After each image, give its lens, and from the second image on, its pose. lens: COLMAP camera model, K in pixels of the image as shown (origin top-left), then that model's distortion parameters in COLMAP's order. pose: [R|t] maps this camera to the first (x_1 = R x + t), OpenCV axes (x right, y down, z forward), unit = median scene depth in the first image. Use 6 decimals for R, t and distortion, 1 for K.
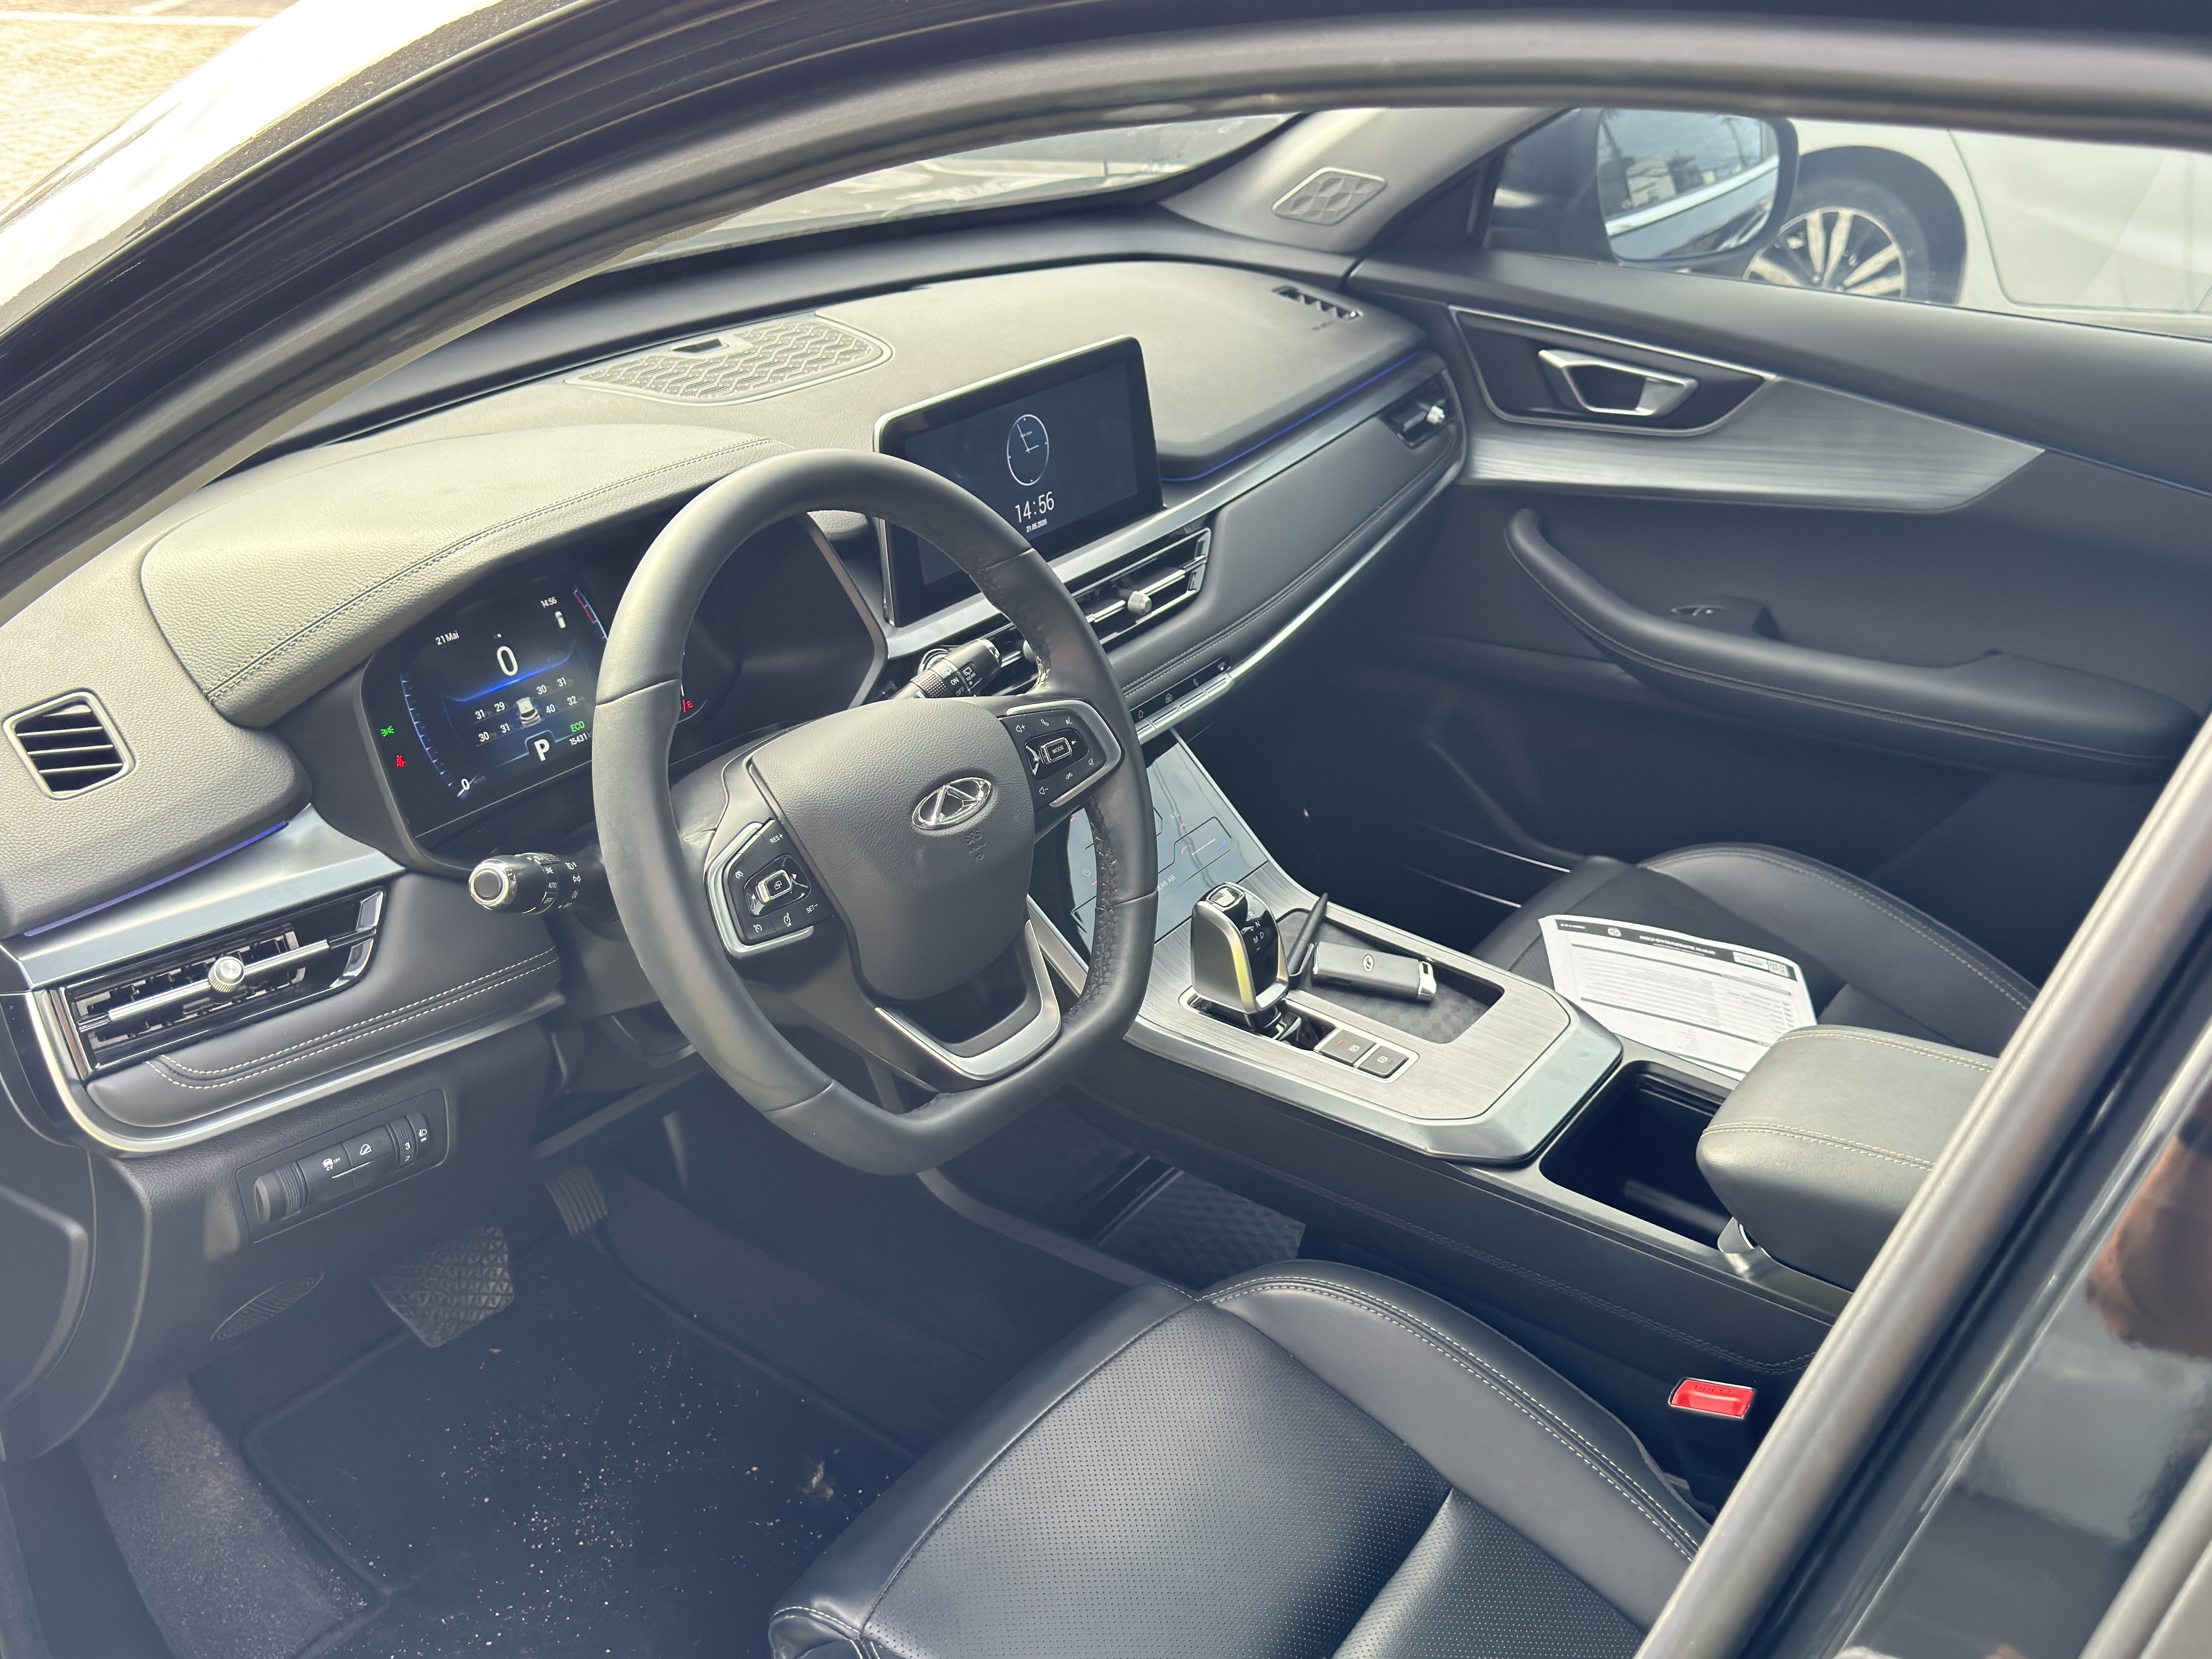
lens RADIAL K [[2203.2, 0, 1106.0], [0, 2203.2, 829.5], [0, 0, 1]] dist [0.116897, -0.150832]
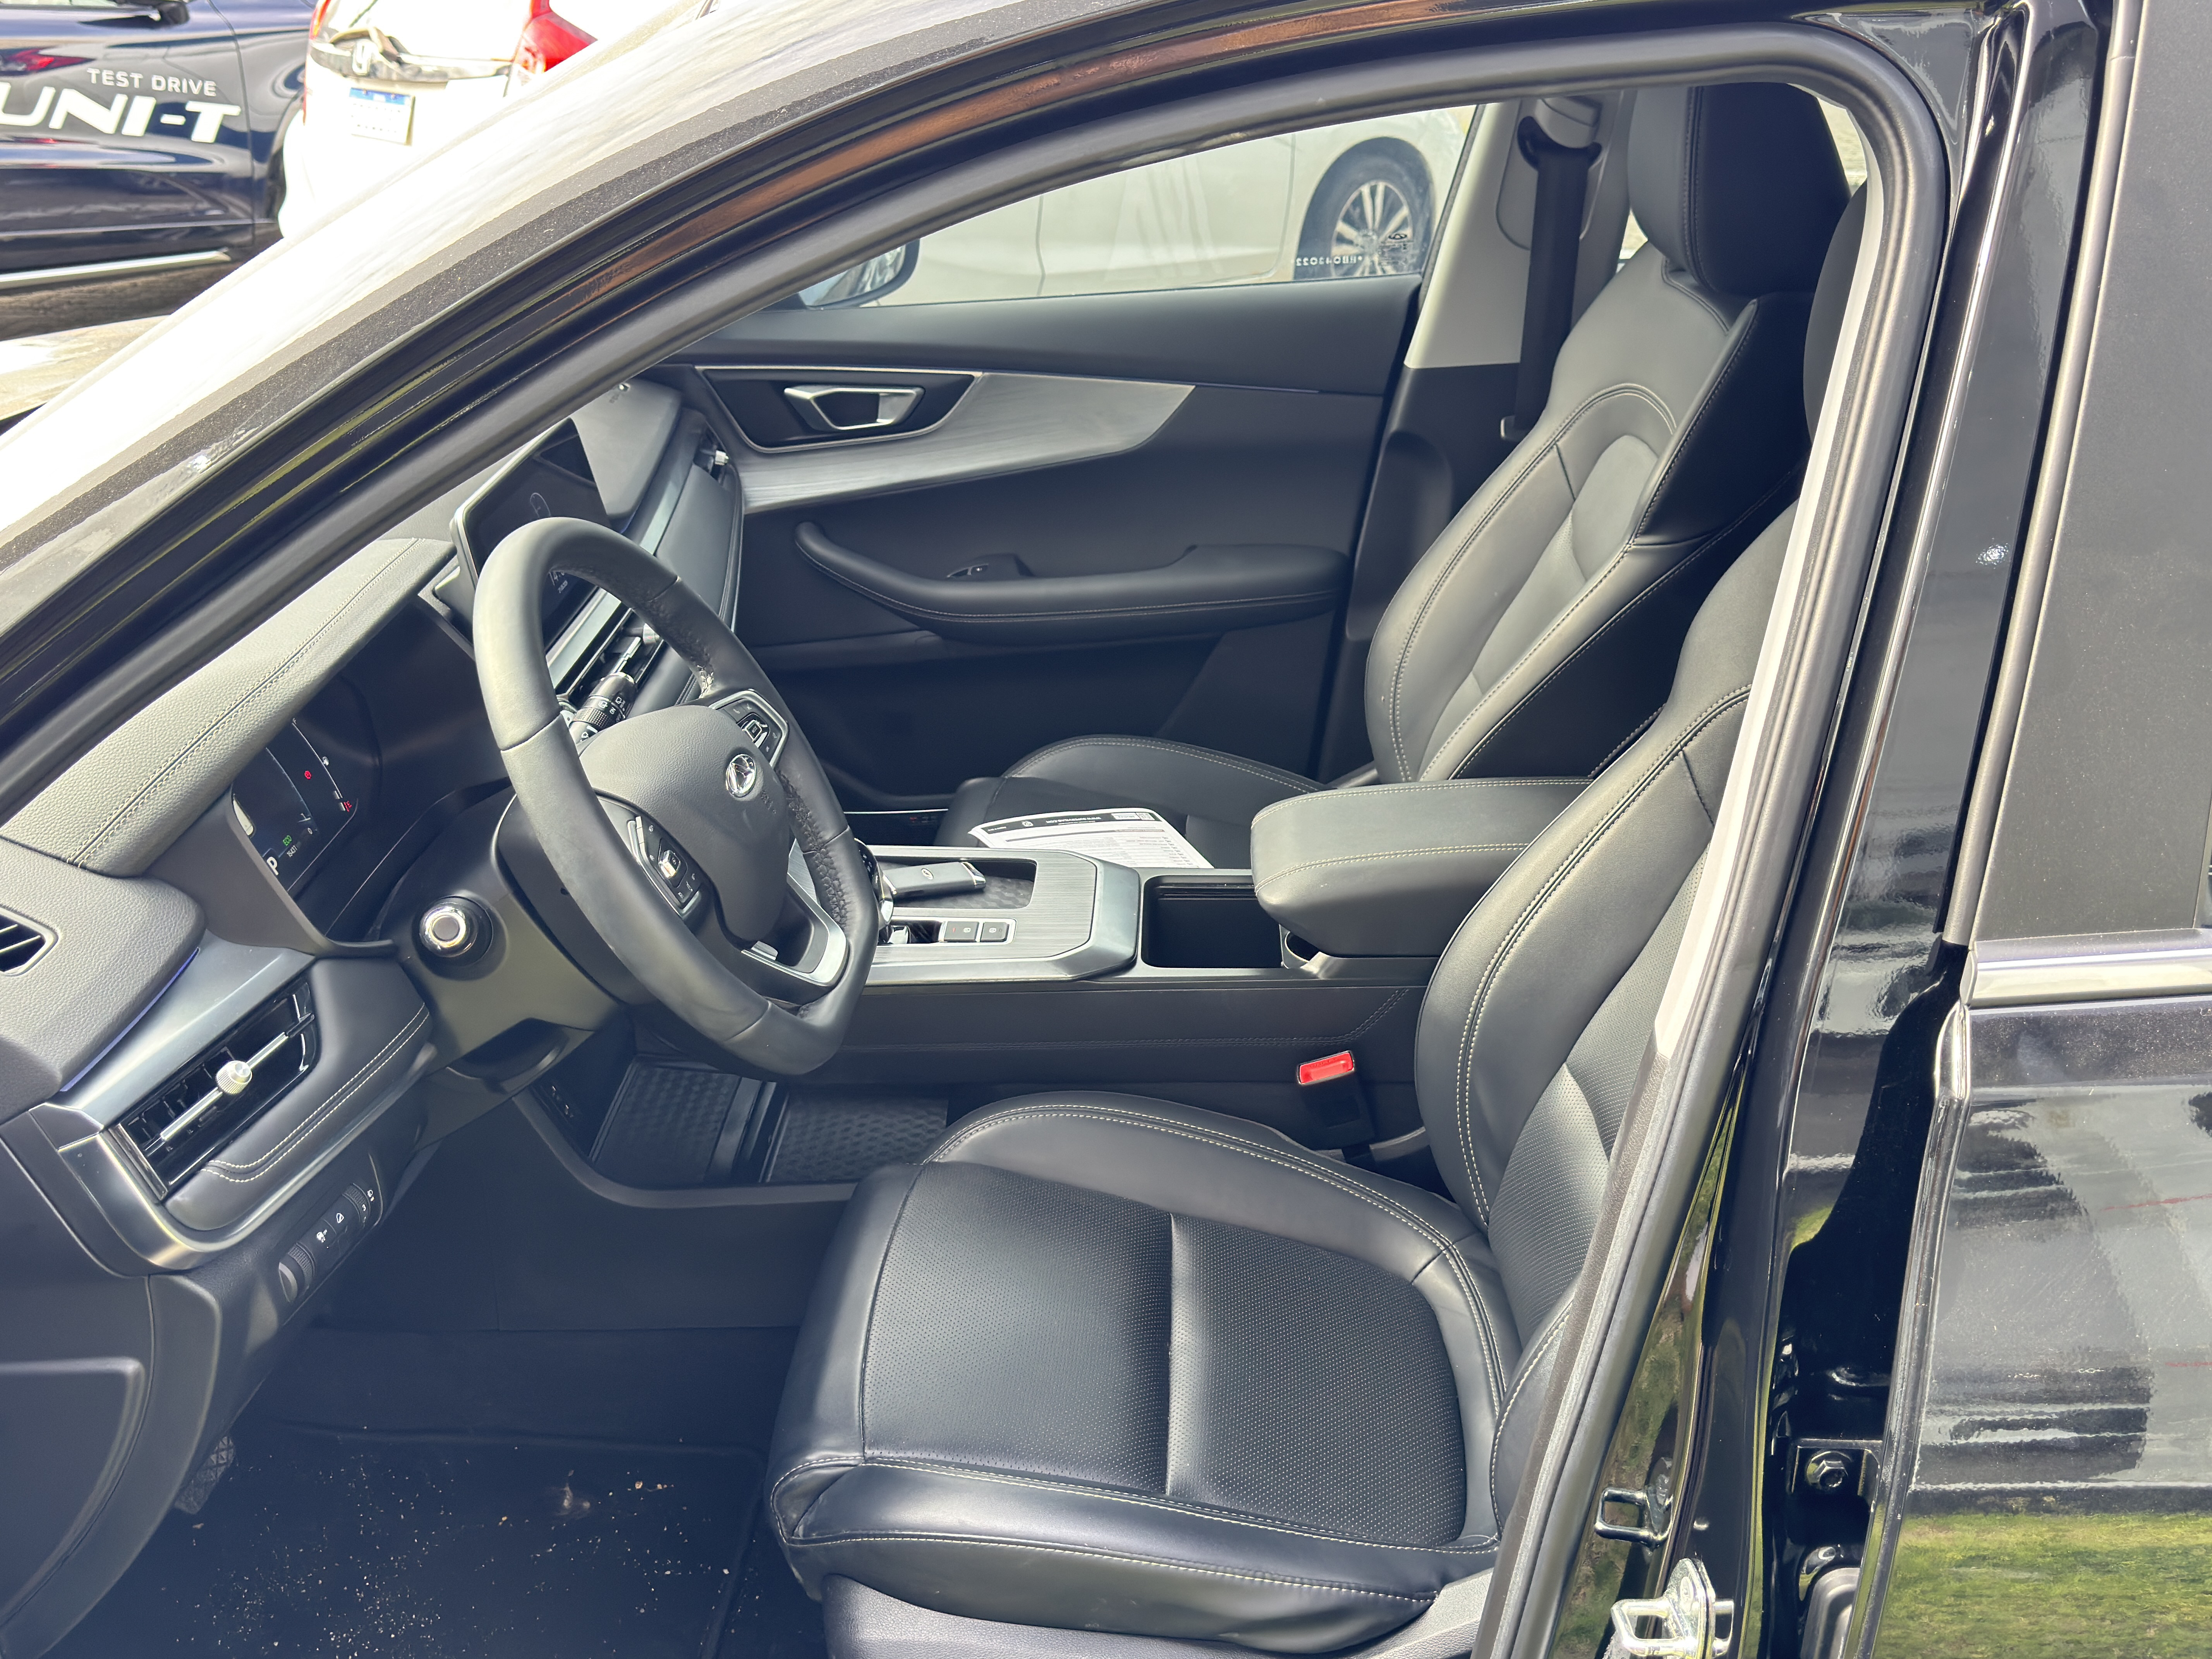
lens RADIAL K [[2402.0, 0, 1106.0], [0, 2402.0, 829.5], [0, 0, 1]] dist [-0.003279, -0.019324]
pose [[0.821179, -0.266052, 0.504857, -0.476751], [0.296071, 0.954921, 0.021653, 0.039132], [-0.487859, 0.131693, 0.862931, -0.194907]]
